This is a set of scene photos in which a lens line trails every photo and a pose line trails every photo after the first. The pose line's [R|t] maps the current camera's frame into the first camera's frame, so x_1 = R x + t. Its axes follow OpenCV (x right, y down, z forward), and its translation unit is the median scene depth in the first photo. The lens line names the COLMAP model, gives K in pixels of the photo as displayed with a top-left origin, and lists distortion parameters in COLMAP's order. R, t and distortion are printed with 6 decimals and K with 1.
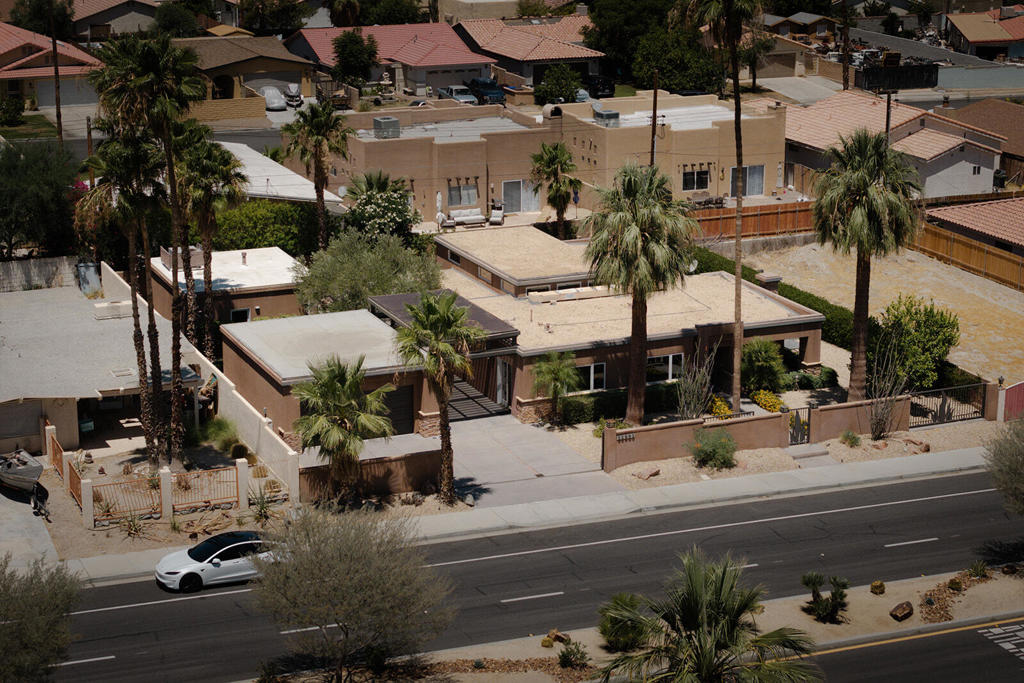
lens RADIAL K [[2032.4, 0, 514.2], [0, 2032.4, 341.2], [0, 0, 1]] dist [-0.017794, 0.029575]
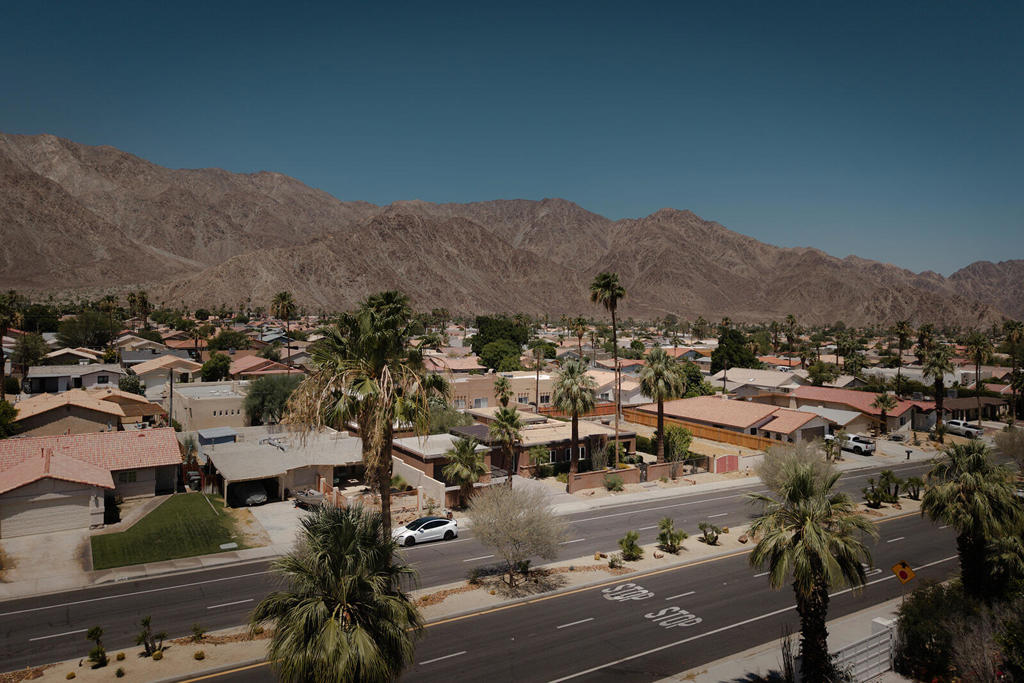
lens RADIAL K [[686.8, 0, 509.6], [0, 686.8, 305.0], [0, 0, 1]] dist [0.064953, -0.091508]
pose [[0.988345, 0.009132, 0.151958, -0.135951], [0.033822, 0.960078, -0.277679, 0.070772], [-0.148428, 0.279582, 0.948580, 0.208043]]
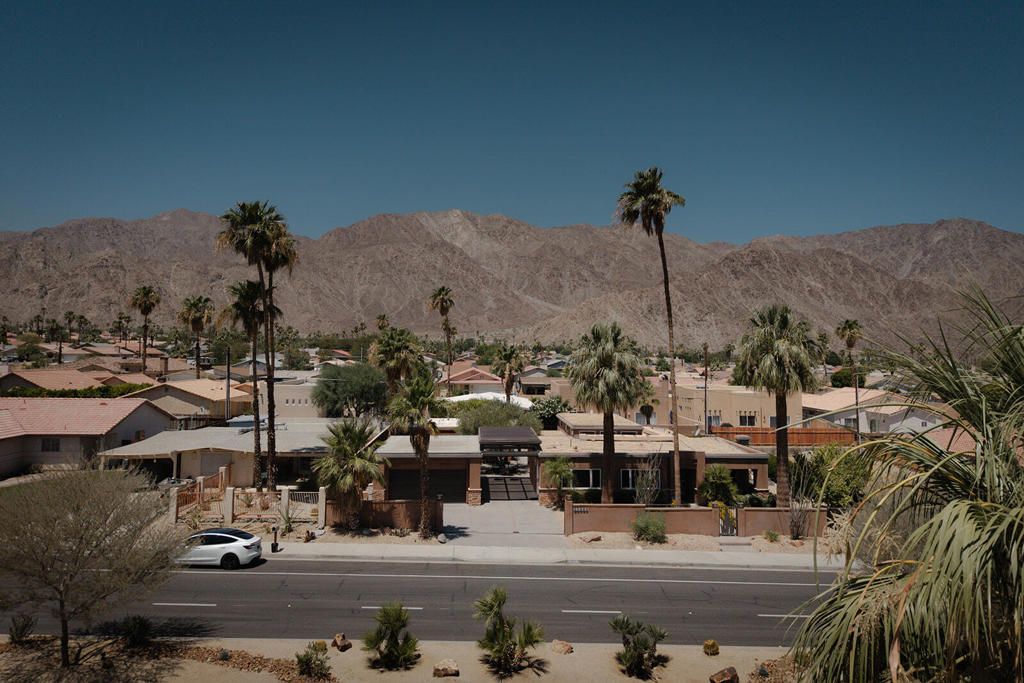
lens RADIAL K [[684.0, 0, 510.3], [0, 684.0, 291.3], [0, 0, 1]] dist [0.049015, -0.053120]
pose [[0.934261, -0.027578, -0.355521, 0.171259], [-0.101634, 0.935058, -0.339612, 0.068829], [0.341799, 0.353419, 0.870786, 0.508722]]
